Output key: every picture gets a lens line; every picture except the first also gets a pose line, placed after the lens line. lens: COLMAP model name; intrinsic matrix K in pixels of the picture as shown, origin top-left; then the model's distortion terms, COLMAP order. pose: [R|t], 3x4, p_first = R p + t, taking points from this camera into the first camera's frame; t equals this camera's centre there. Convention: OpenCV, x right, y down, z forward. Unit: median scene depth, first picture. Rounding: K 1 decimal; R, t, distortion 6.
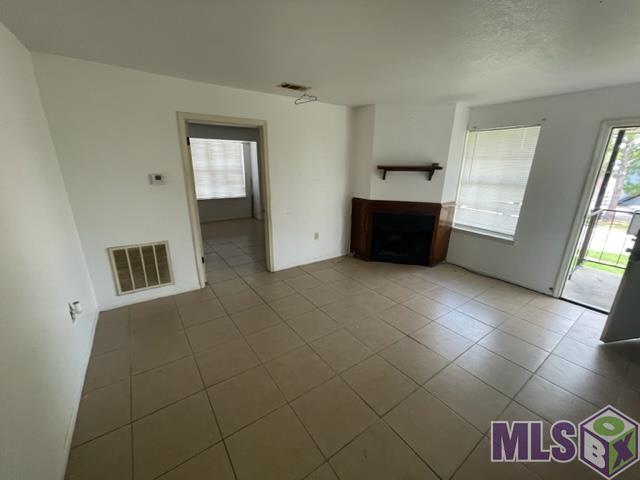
lens RADIAL K [[257.2, 0, 318.7], [0, 257.2, 239.2], [0, 0, 1]] dist [-0.003736, 0.001882]
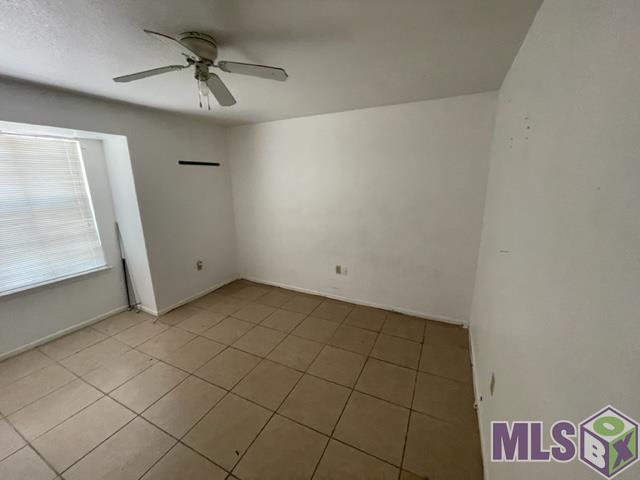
lens RADIAL K [[257.2, 0, 317.0], [0, 257.2, 239.0], [0, 0, 1]] dist [-0.003736, 0.001882]
pose [[0.881263, -0.133947, 0.453248, -0.331903], [0.161403, 0.986638, -0.022243, -0.296754], [-0.444213, 0.092758, 0.891107, 0.953324]]
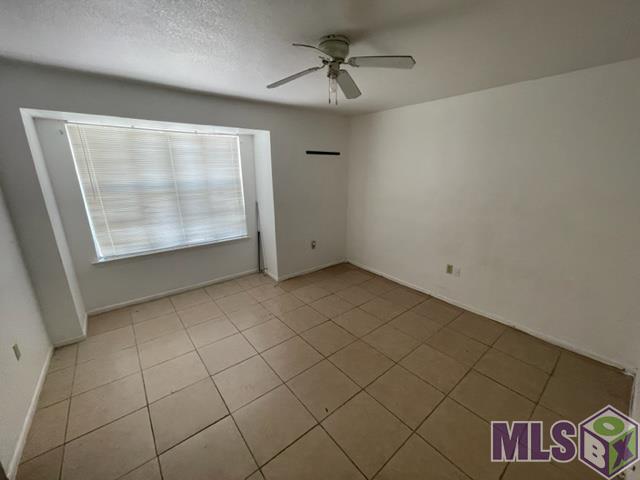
lens RADIAL K [[257.2, 0, 317.9], [0, 257.2, 239.8], [0, 0, 1]] dist [-0.003736, 0.001882]
pose [[0.997964, -0.034427, 0.053687, -0.334561], [0.035318, 0.999252, -0.015744, -0.294146], [-0.053105, 0.017608, 0.998434, 0.929395]]
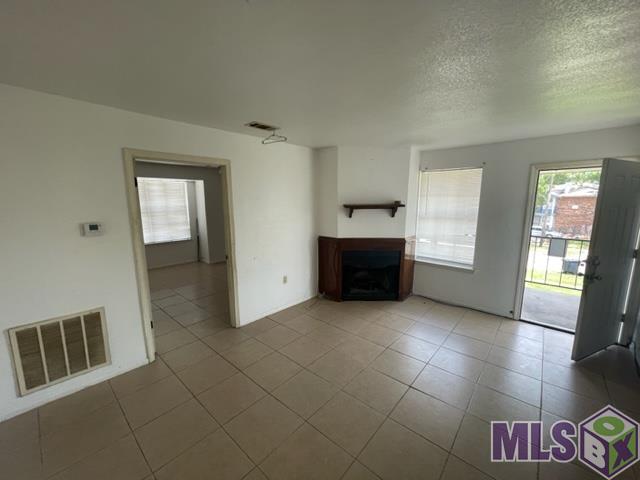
lens RADIAL K [[257.2, 0, 318.5], [0, 257.2, 238.8], [0, 0, 1]] dist [-0.003736, 0.001882]
pose [[0.973505, -0.051674, 0.222750, -0.098974], [0.080909, 0.988955, -0.124181, -0.038606], [-0.213873, 0.138914, 0.966934, 0.076138]]
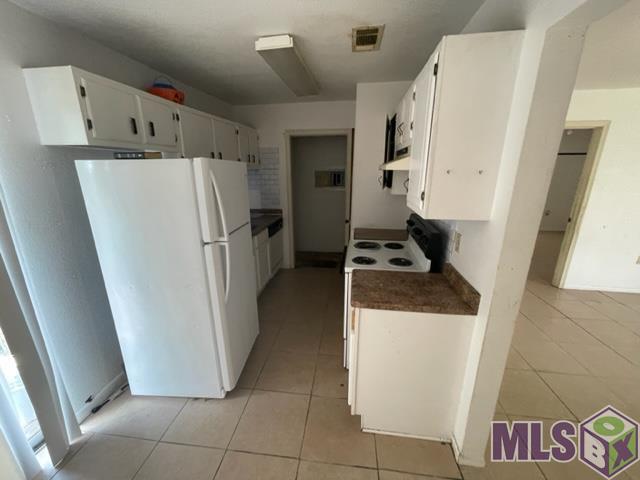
lens RADIAL K [[257.2, 0, 318.9], [0, 257.2, 238.7], [0, 0, 1]] dist [-0.003736, 0.001882]
pose [[0.727993, 0.174523, -0.662999, -0.240564], [-0.180941, 0.981678, 0.059732, 0.059934], [0.661277, 0.076480, 0.746233, -0.255156]]
